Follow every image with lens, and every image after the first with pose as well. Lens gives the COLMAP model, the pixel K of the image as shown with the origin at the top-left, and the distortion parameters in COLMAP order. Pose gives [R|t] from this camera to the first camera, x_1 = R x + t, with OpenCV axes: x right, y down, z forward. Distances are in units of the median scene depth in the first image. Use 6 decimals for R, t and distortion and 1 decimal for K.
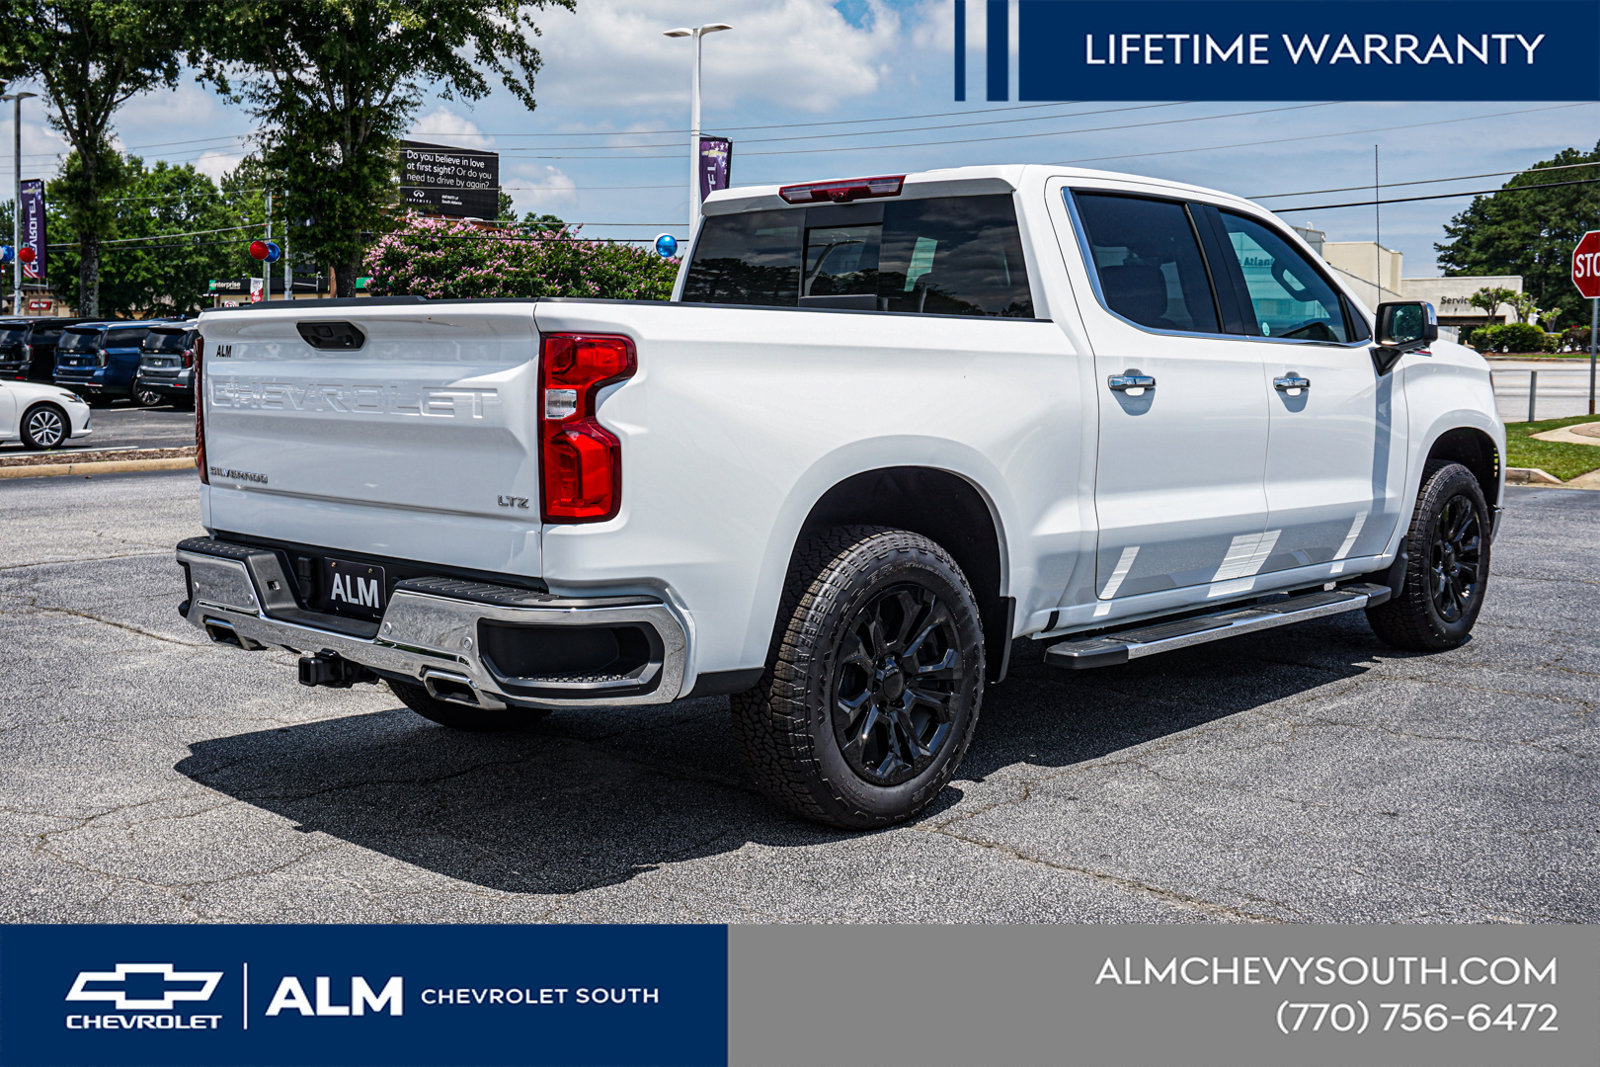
lens RADIAL K [[1700.8, 0, 805.7], [0, 1700.8, 527.2], [0, 0, 1]] dist [0.034048, -0.001313]
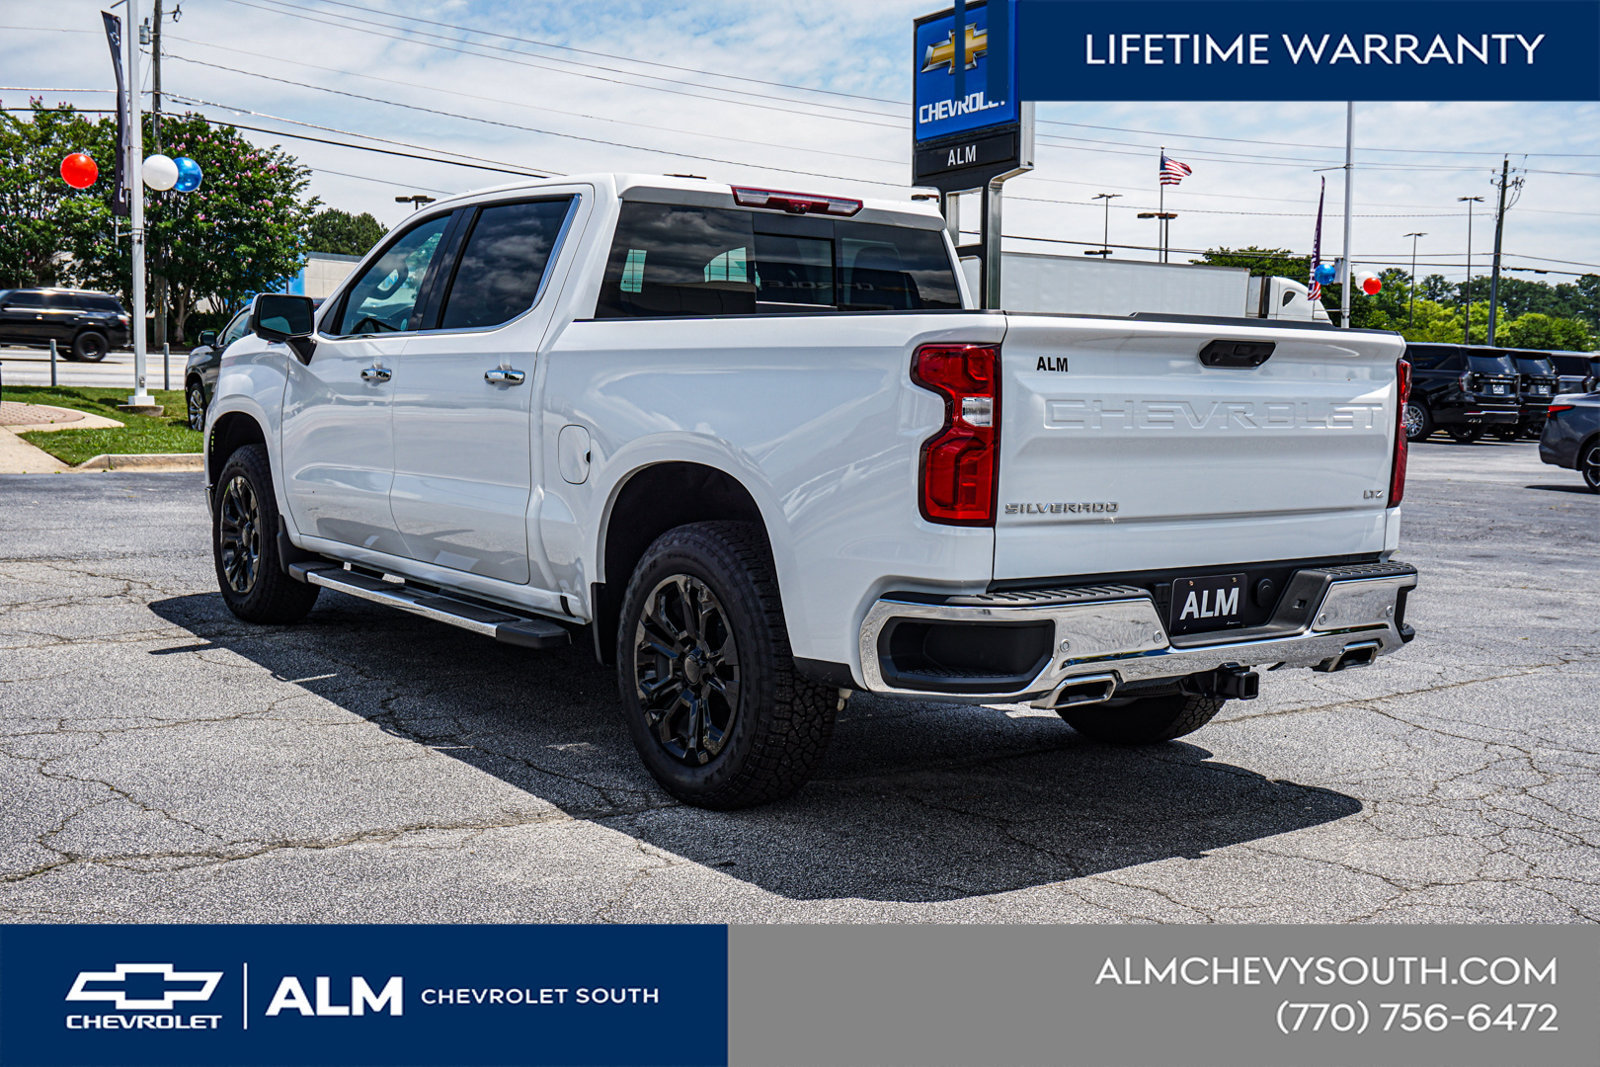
lens RADIAL K [[1653.3, 0, 824.5], [0, 1653.3, 535.8], [0, 0, 1]] dist [0.045293, 0.023661]
pose [[0.158222, -0.099652, 0.982362, -0.180992], [0.072370, 0.993389, 0.089115, -0.015421], [-0.984748, 0.056994, 0.164387, 0.151485]]
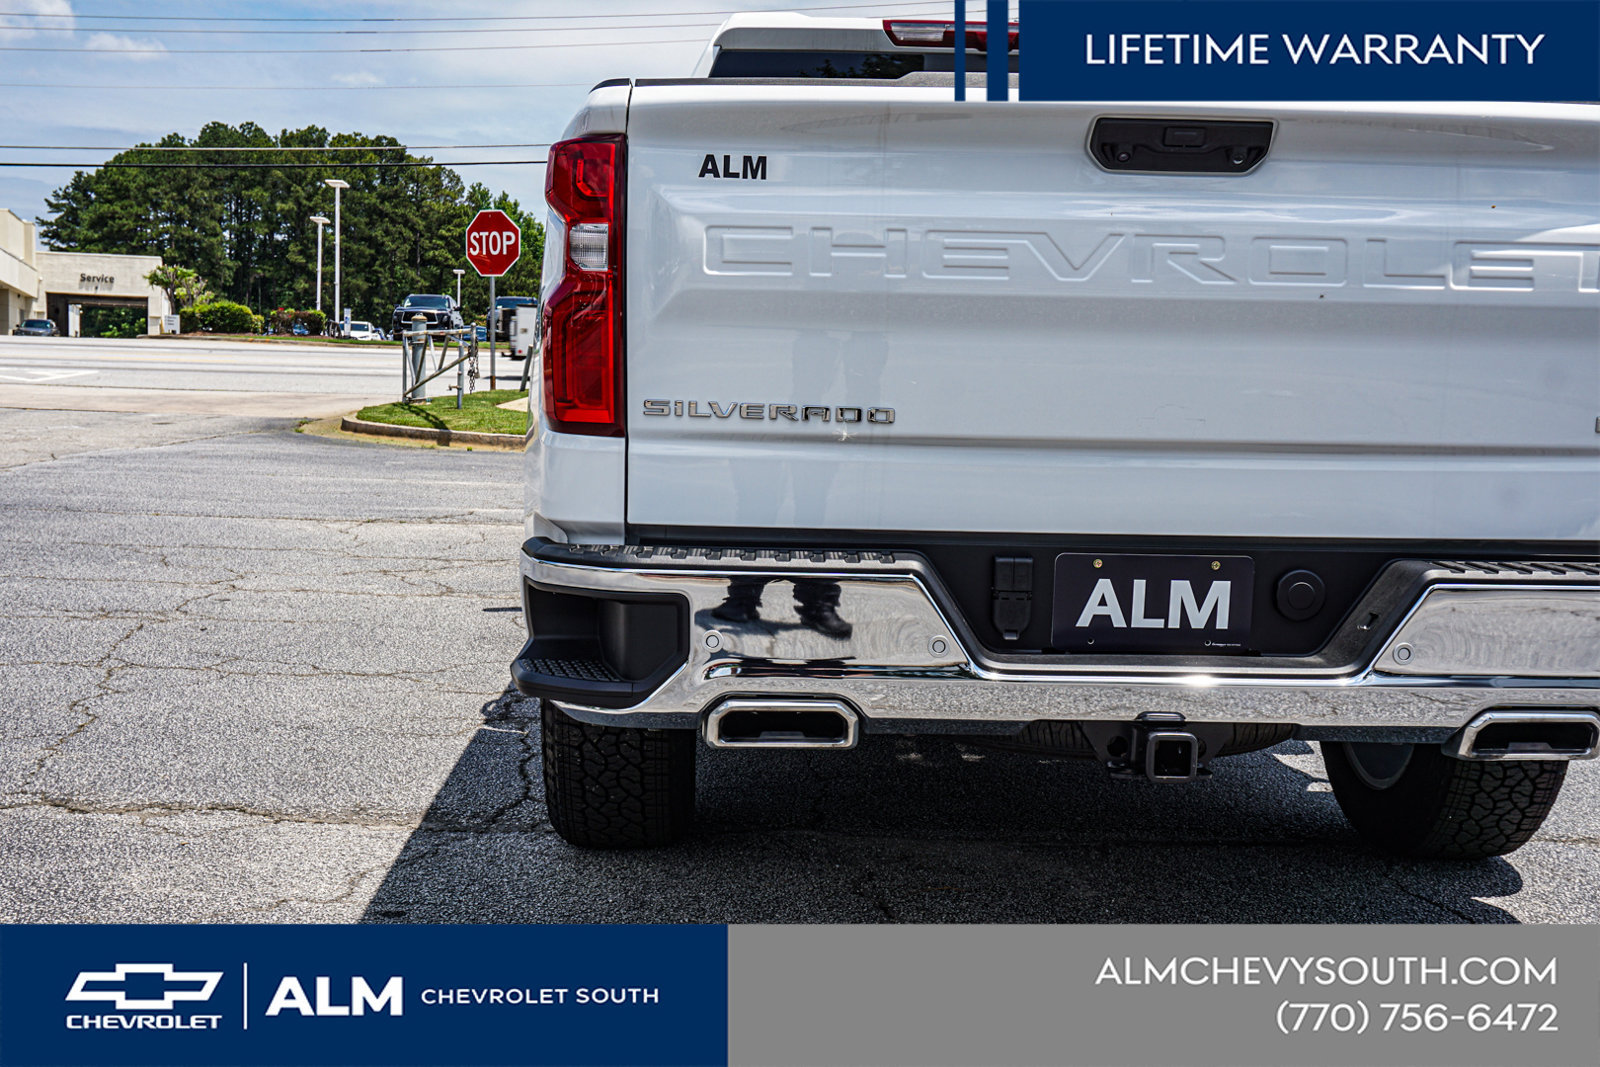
lens RADIAL K [[1702.2, 0, 836.4], [0, 1702.2, 537.0], [0, 0, 1]] dist [0.000878, 0.181026]
pose [[0.691520, -0.064611, 0.719462, -0.106120], [0.054611, 0.997818, 0.037119, -0.001729], [-0.720290, 0.013622, 0.693539, 0.097499]]
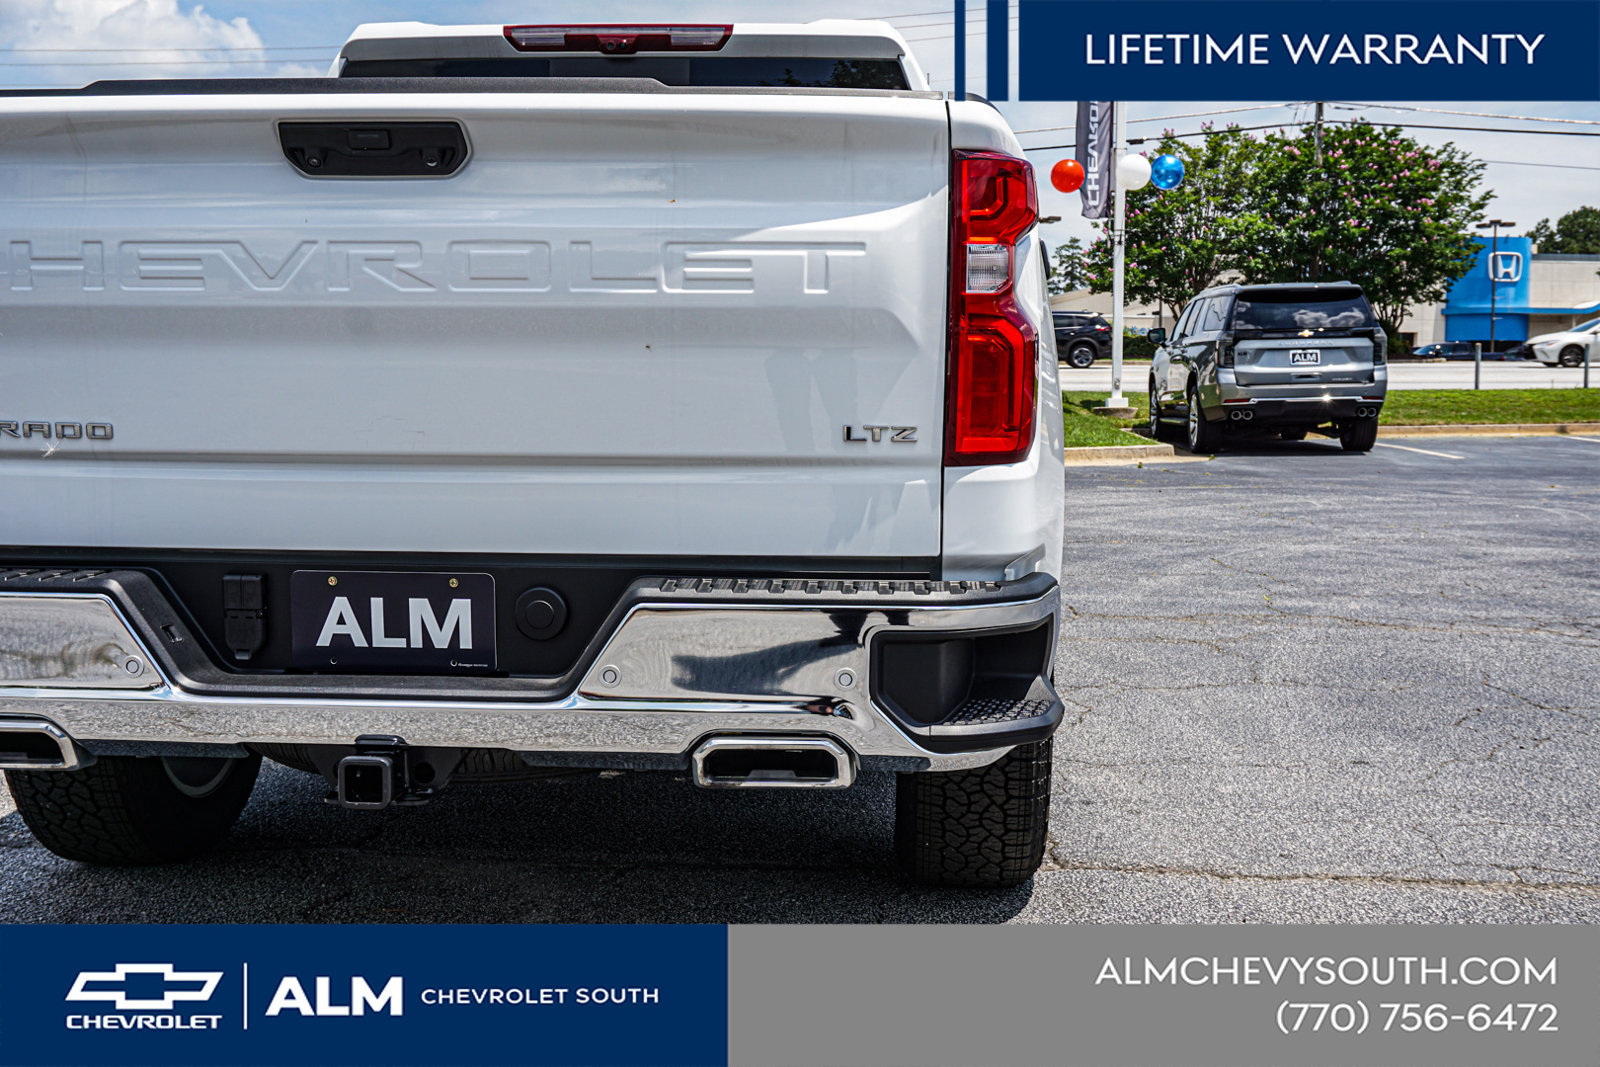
lens RADIAL K [[1700.8, 0, 805.7], [0, 1700.8, 527.2], [0, 0, 1]] dist [0.034048, -0.001313]
pose [[0.770493, -0.061860, 0.634440, -0.072524], [0.062624, 0.997811, 0.021236, 0.000422], [-0.634365, 0.023369, 0.772680, 0.070350]]
